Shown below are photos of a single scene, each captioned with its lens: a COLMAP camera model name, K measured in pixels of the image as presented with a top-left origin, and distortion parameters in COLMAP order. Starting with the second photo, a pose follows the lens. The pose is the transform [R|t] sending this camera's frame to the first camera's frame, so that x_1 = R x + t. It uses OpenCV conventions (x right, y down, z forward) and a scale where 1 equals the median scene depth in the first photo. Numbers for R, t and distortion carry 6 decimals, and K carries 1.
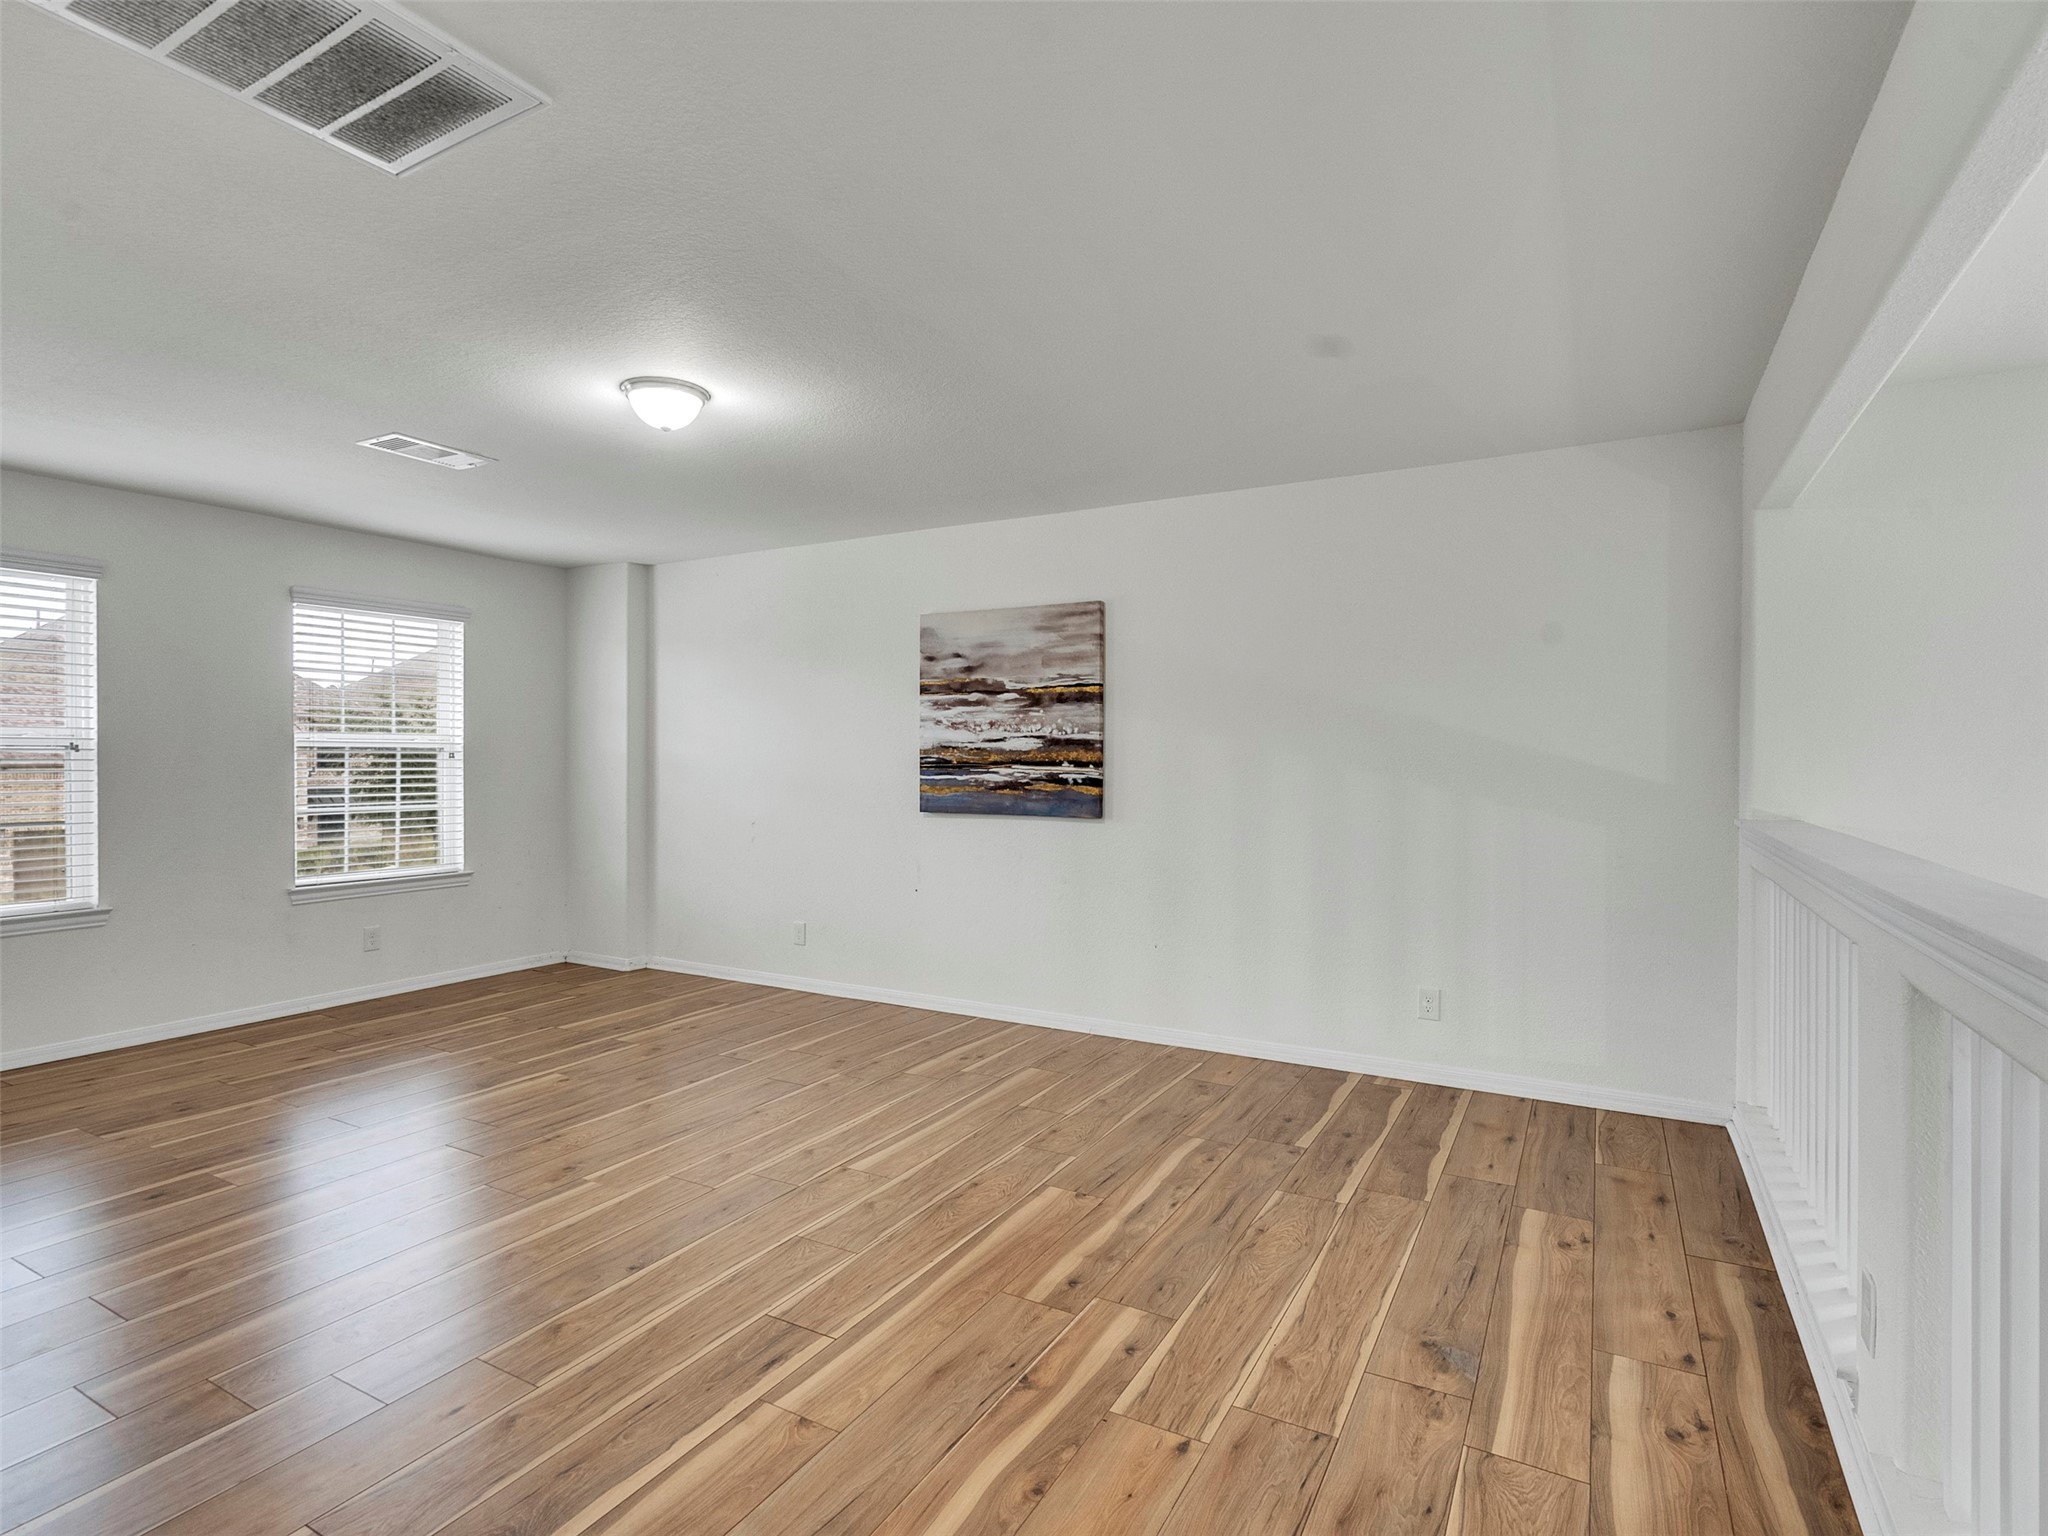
lens RADIAL K [[1040.6, 0, 1000.4], [0, 1040.6, 759.8], [0, 0, 1]] dist [-0.005770, 0.000124]
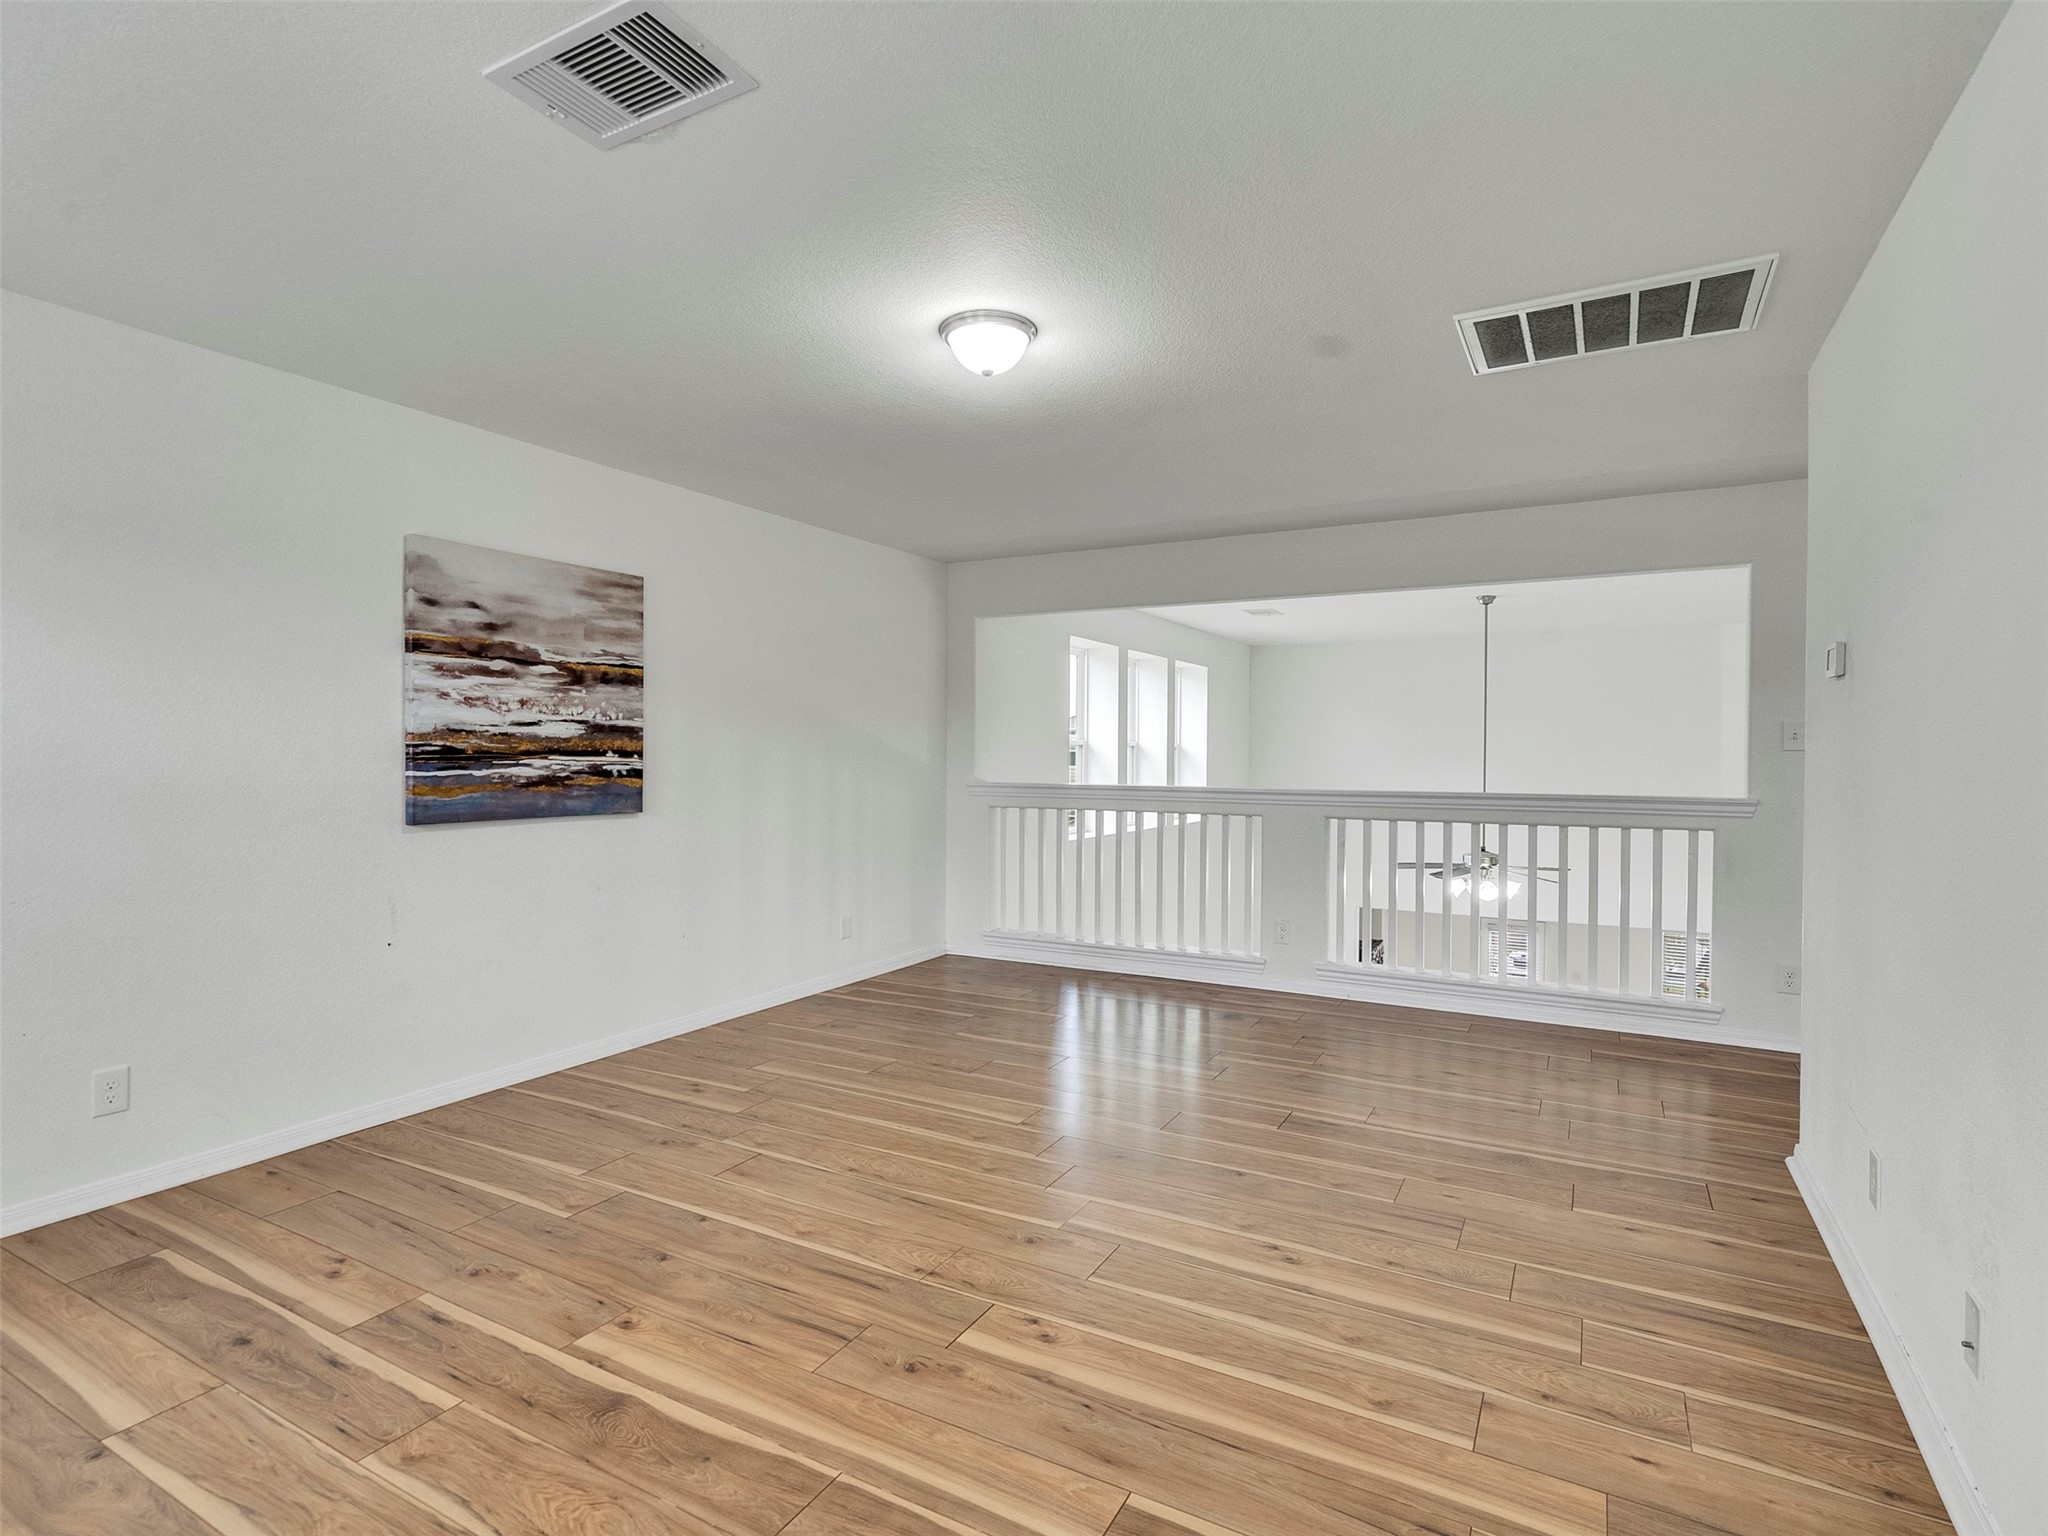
lens RADIAL K [[1040.6, 0, 1000.4], [0, 1040.6, 759.8], [0, 0, 1]] dist [-0.005770, 0.000124]
pose [[0.003841, -0.010497, 0.999938, -0.795094], [-0.004067, 0.999936, 0.010513, -0.001416], [-0.999984, -0.004107, 0.003798, 0.651896]]
